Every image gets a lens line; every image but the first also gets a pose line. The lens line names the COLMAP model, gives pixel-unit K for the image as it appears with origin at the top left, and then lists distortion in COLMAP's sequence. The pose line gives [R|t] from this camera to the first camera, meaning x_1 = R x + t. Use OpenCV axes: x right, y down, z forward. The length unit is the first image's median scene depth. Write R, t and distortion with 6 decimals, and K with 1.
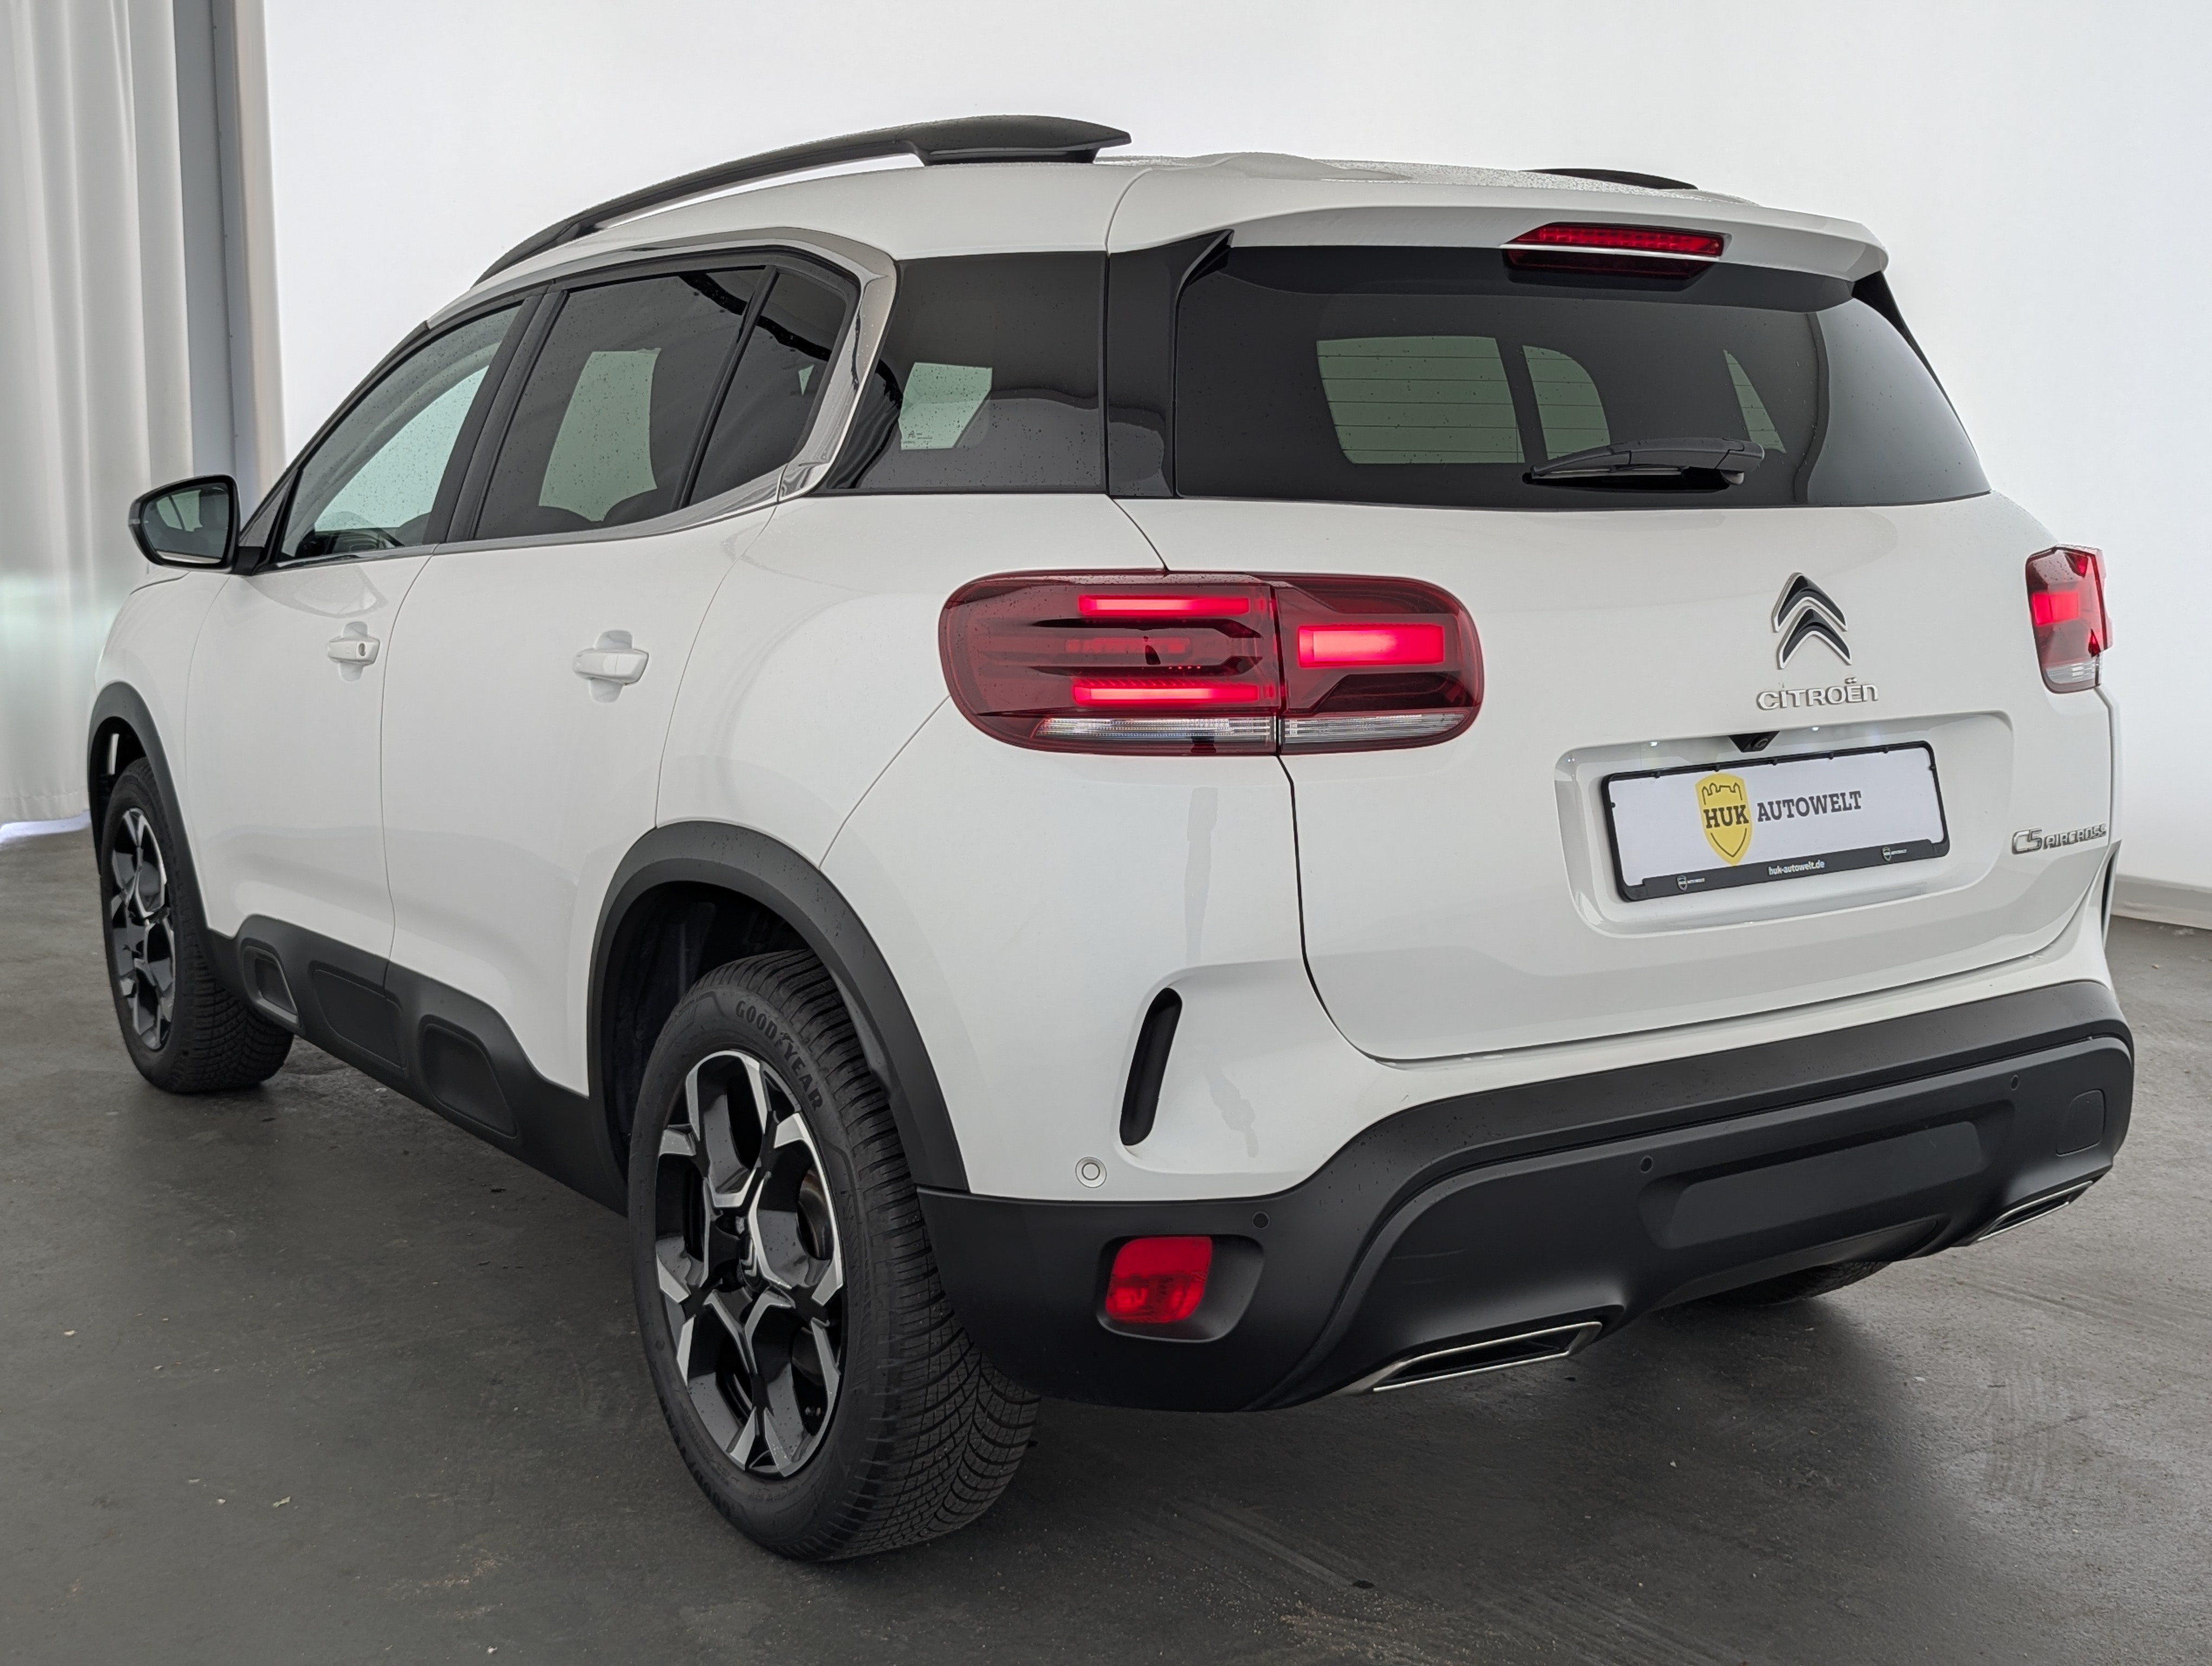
lens RADIAL K [[2460.3, 0, 1102.9], [0, 2460.3, 886.9], [0, 0, 1]] dist [0.056923, -0.004778]
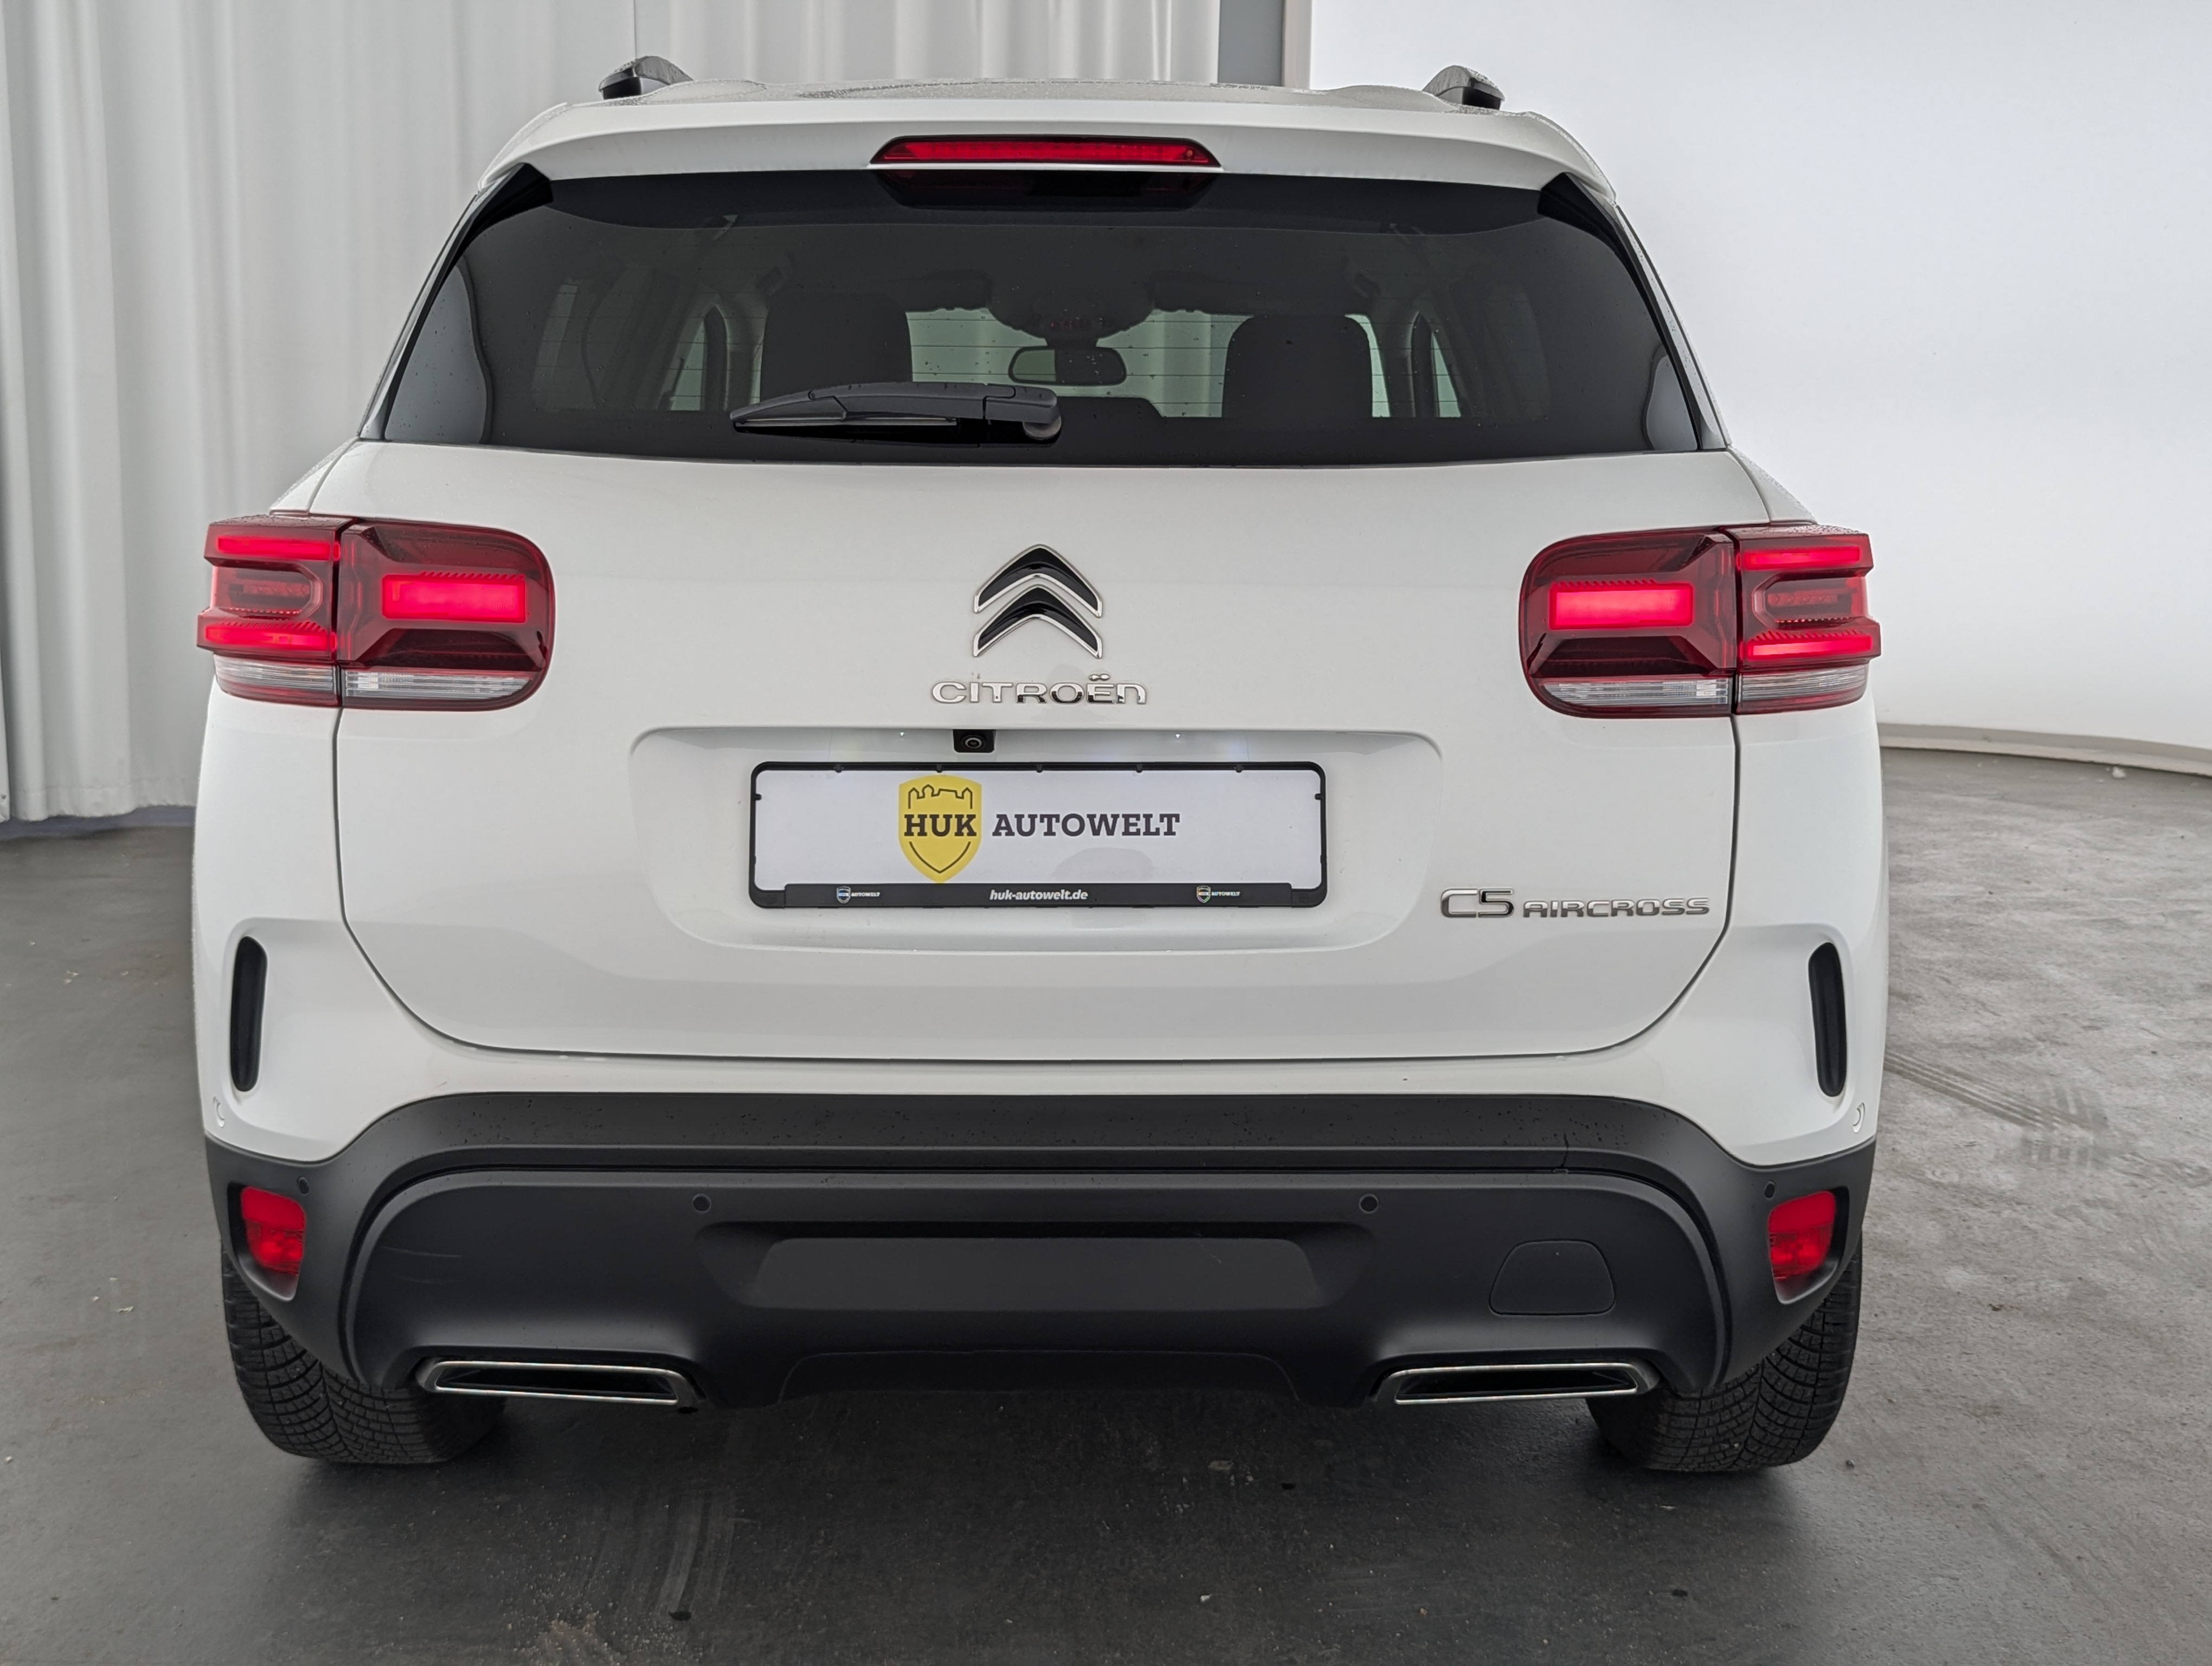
lens RADIAL K [[2494.2, 0, 1112.7], [0, 2494.2, 844.2], [0, 0, 1]] dist [0.052096, -0.059112]
pose [[0.830220, 0.098855, -0.548600, 0.760061], [-0.099616, 0.994619, 0.028473, -0.051450], [0.548463, 0.031010, 0.835600, 0.305728]]
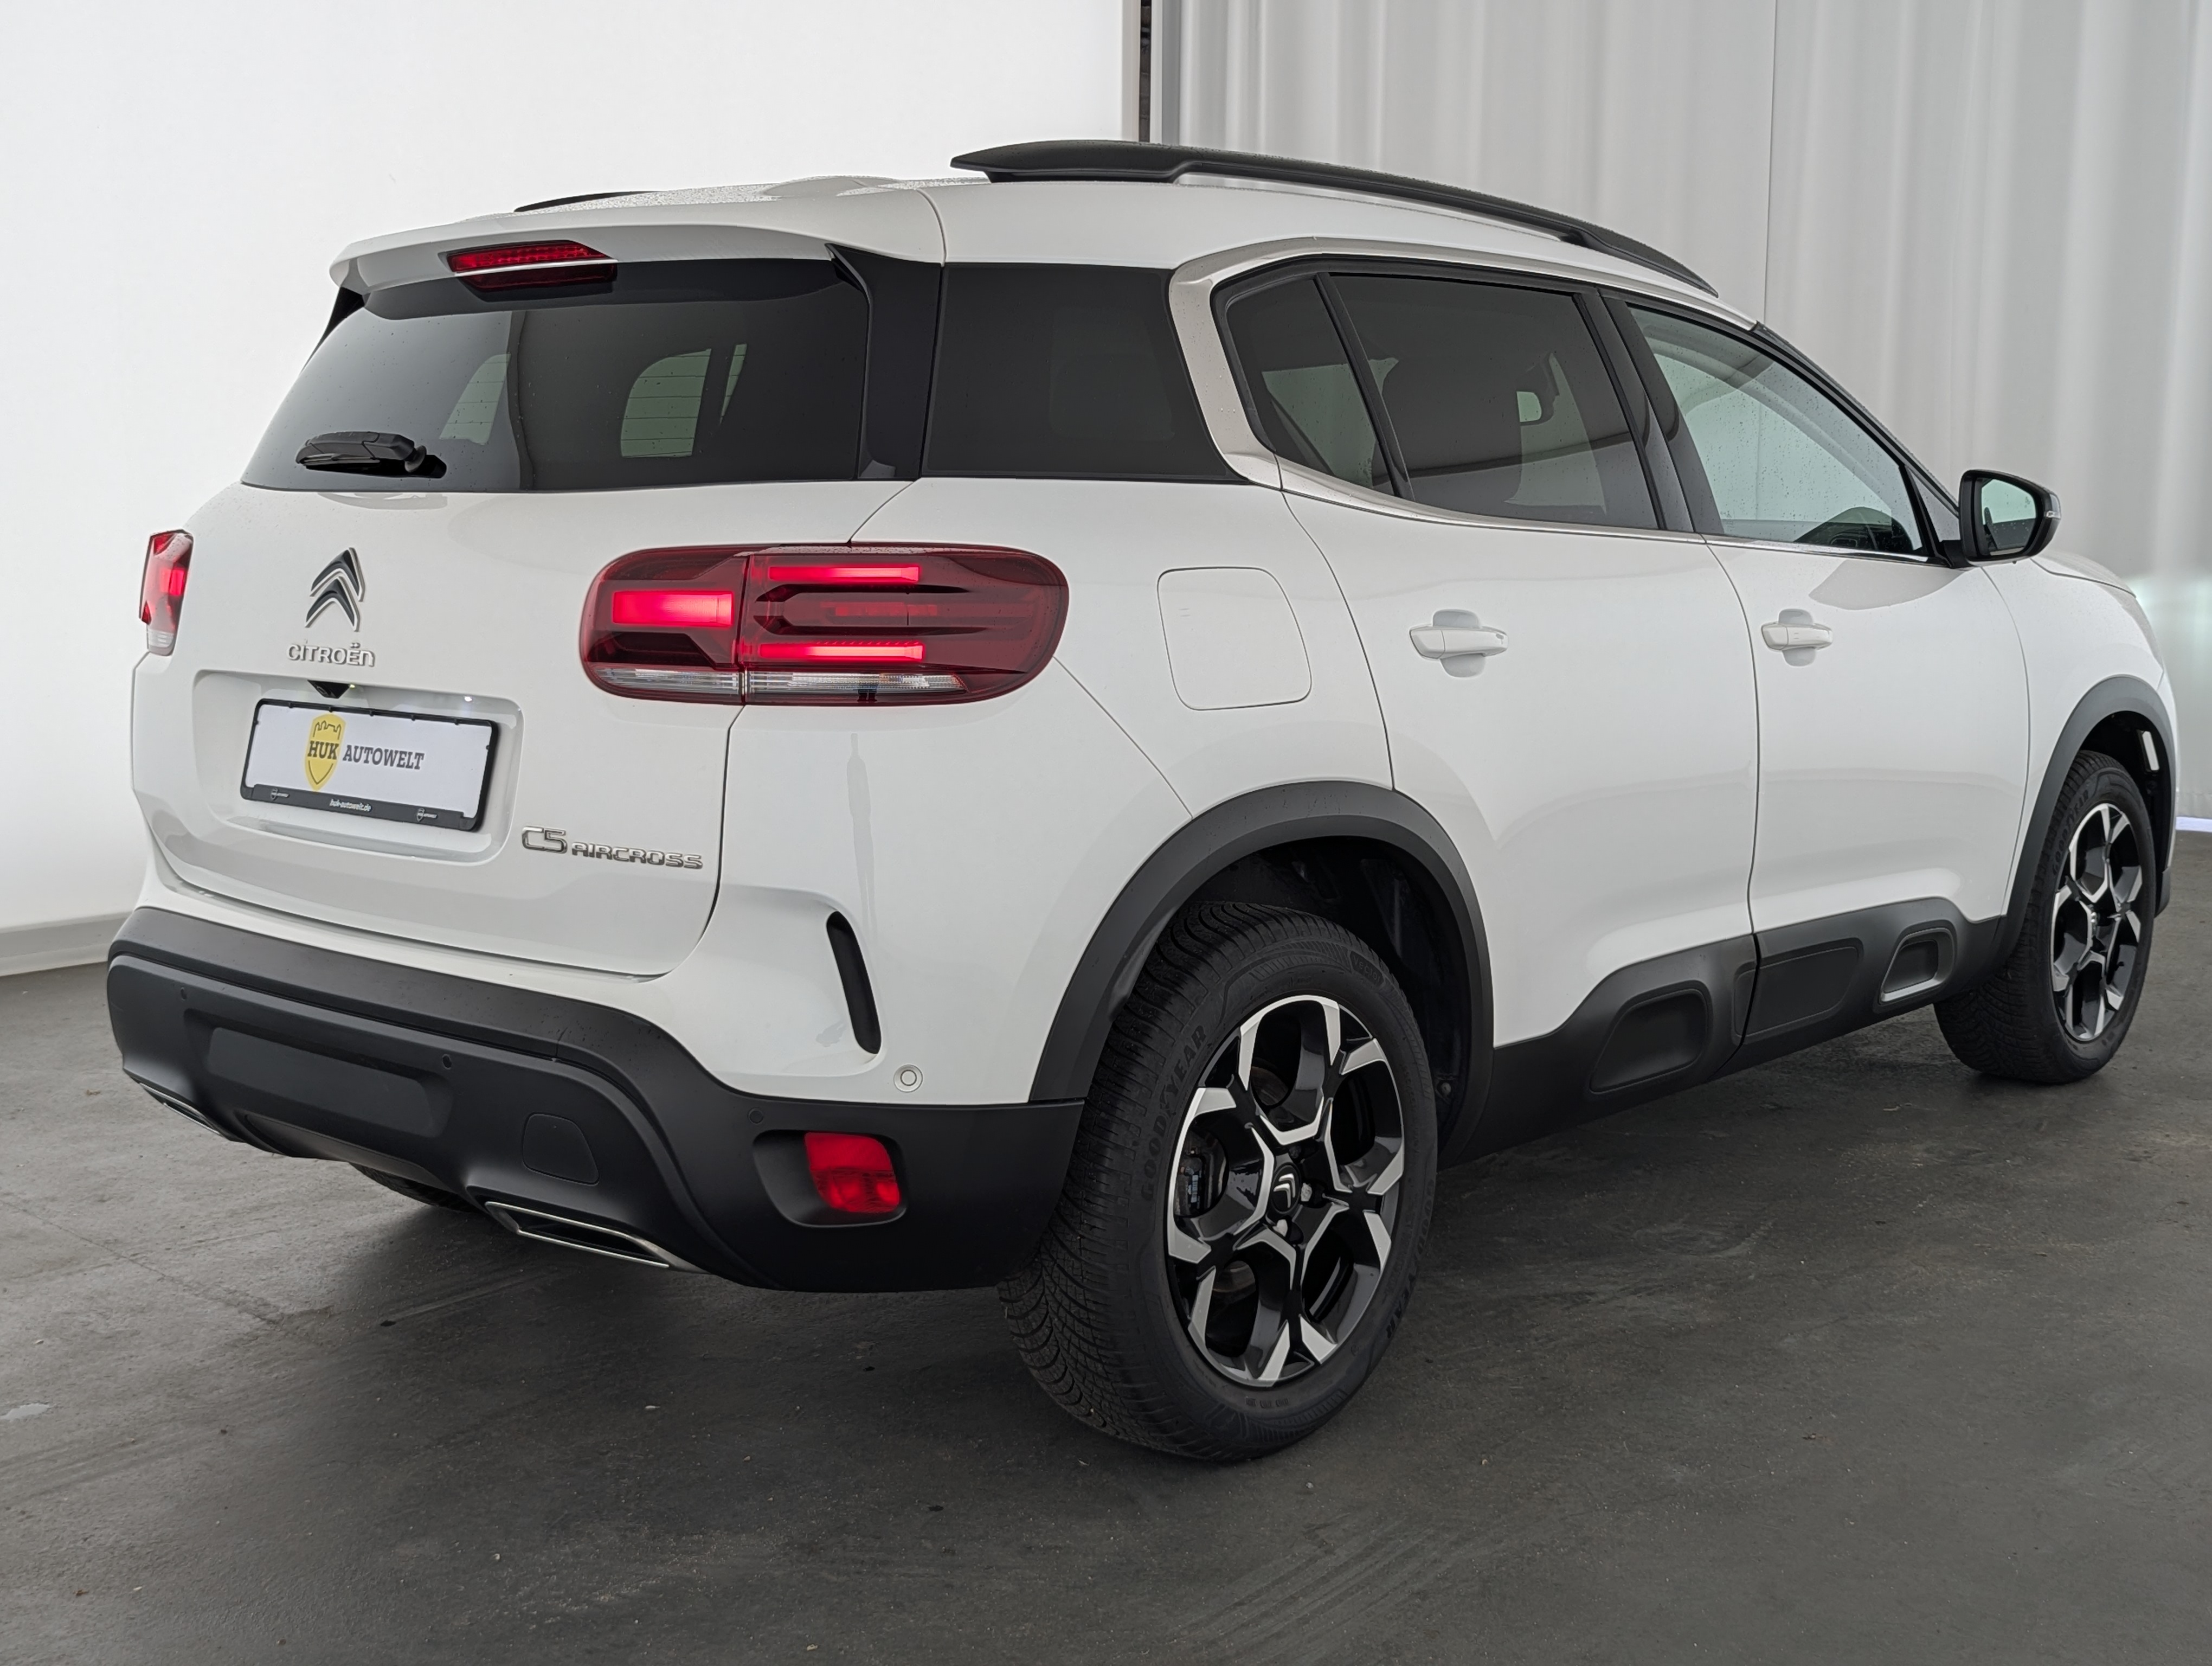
lens RADIAL K [[2488.8, 0, 1106.0], [0, 2488.8, 833.0], [0, 0, 1]] dist [0.042883, -0.026879]
pose [[0.244048, 0.140950, -0.959465, 1.469488], [-0.154230, 0.982430, 0.105094, -0.169886], [0.957420, 0.122330, 0.261498, 1.029429]]
